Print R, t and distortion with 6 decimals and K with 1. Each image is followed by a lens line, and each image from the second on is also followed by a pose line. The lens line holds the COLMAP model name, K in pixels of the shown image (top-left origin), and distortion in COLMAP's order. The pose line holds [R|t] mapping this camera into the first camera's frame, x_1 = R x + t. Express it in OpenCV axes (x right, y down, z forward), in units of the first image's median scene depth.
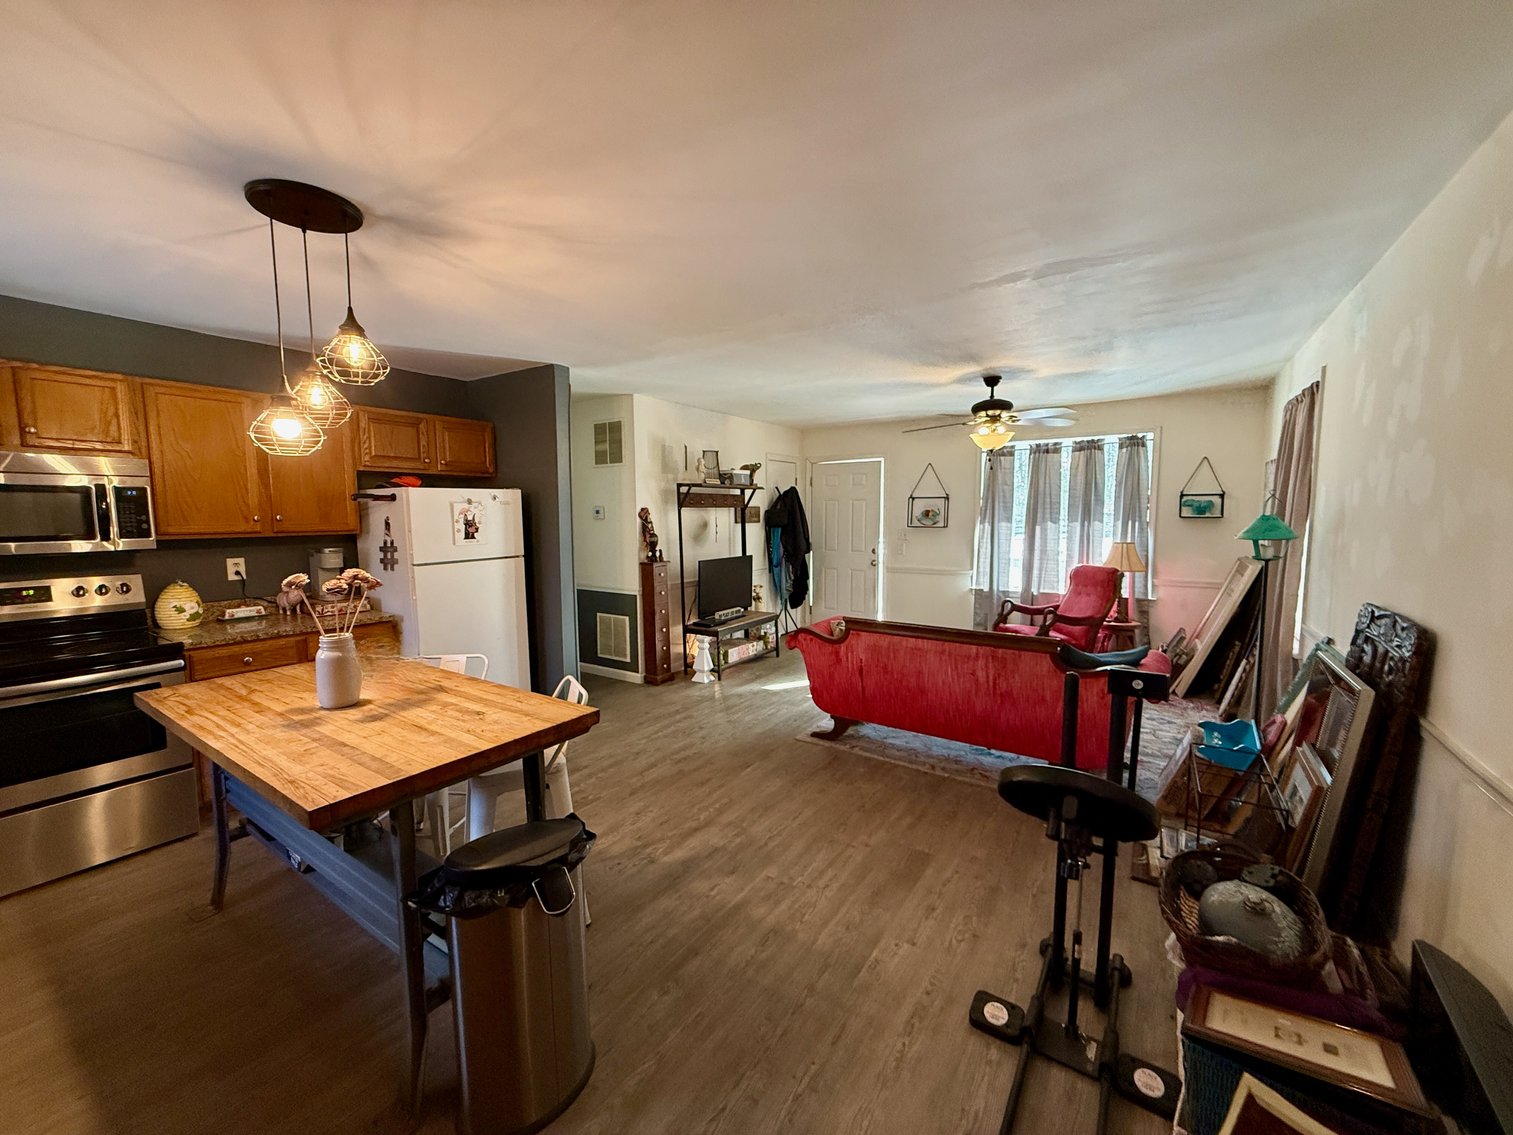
lens RADIAL K [[606.3, 0, 753.8], [0, 606.3, 569.8], [0, 0, 1]] dist [0.007504, -0.000513]
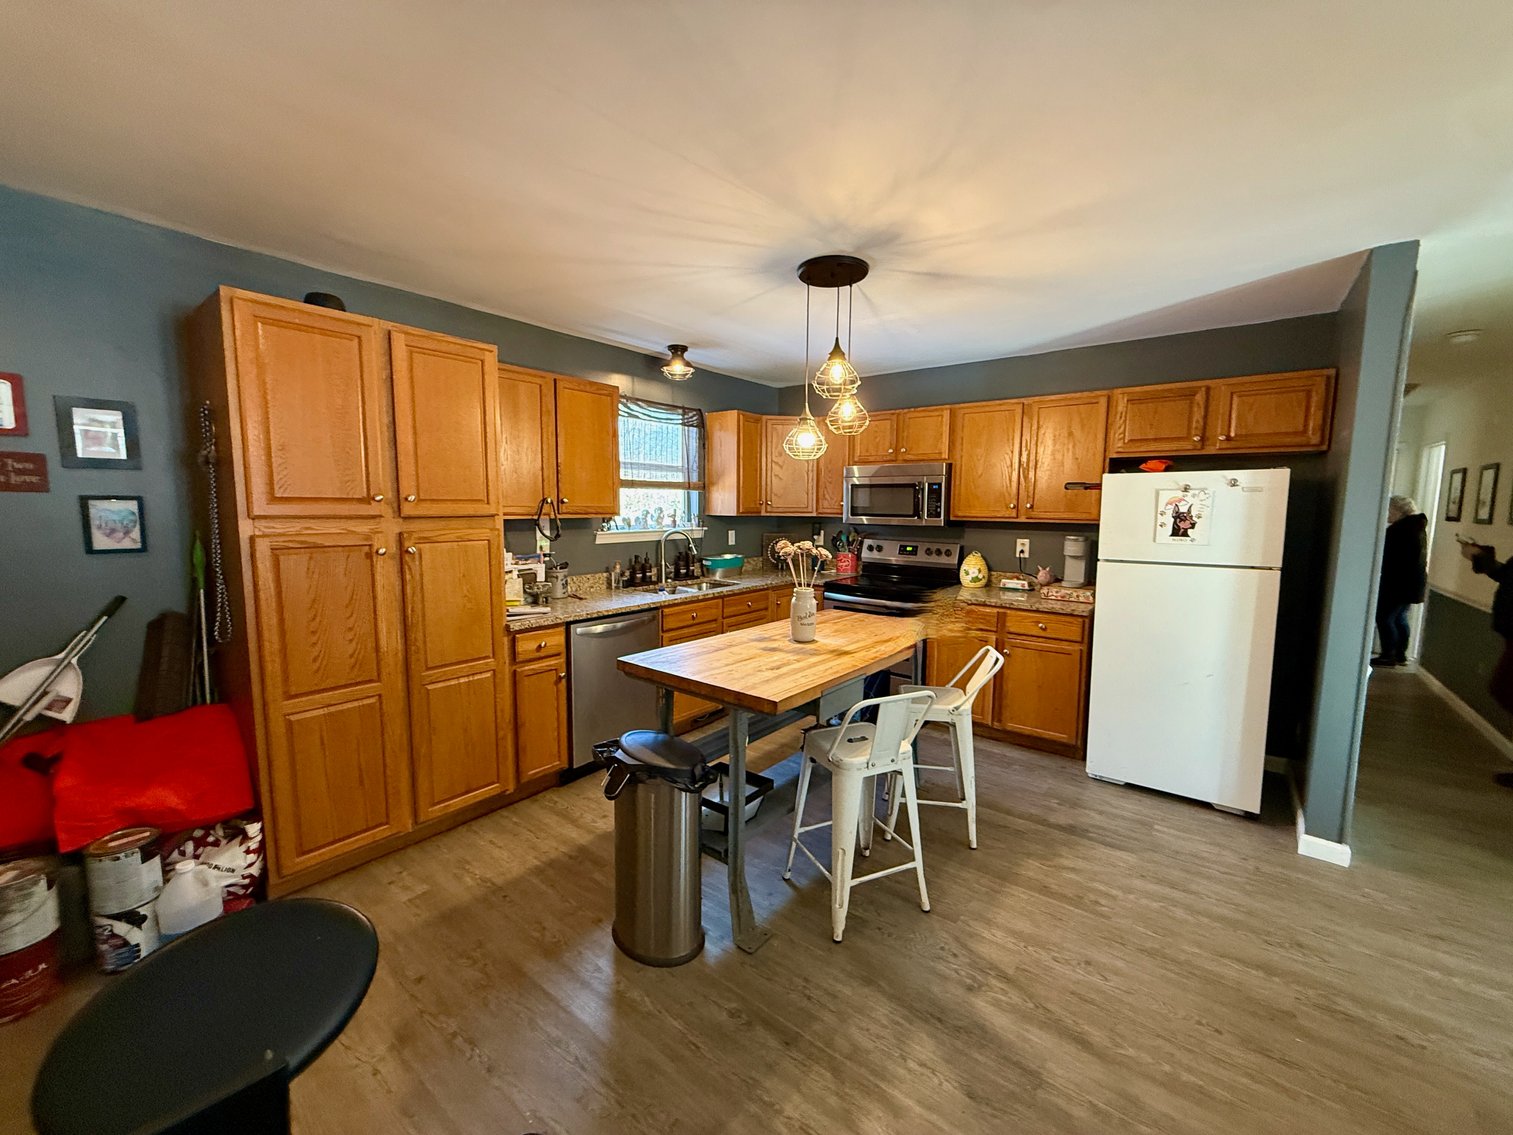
lens RADIAL K [[606.3, 0, 755.6], [0, 606.3, 568.1], [0, 0, 1]] dist [0.007504, -0.000513]
pose [[-0.074700, 0.113968, -0.990672, 0.476645], [-0.103848, 0.987157, 0.121394, -0.066268], [0.991784, 0.111948, -0.061905, 0.694336]]
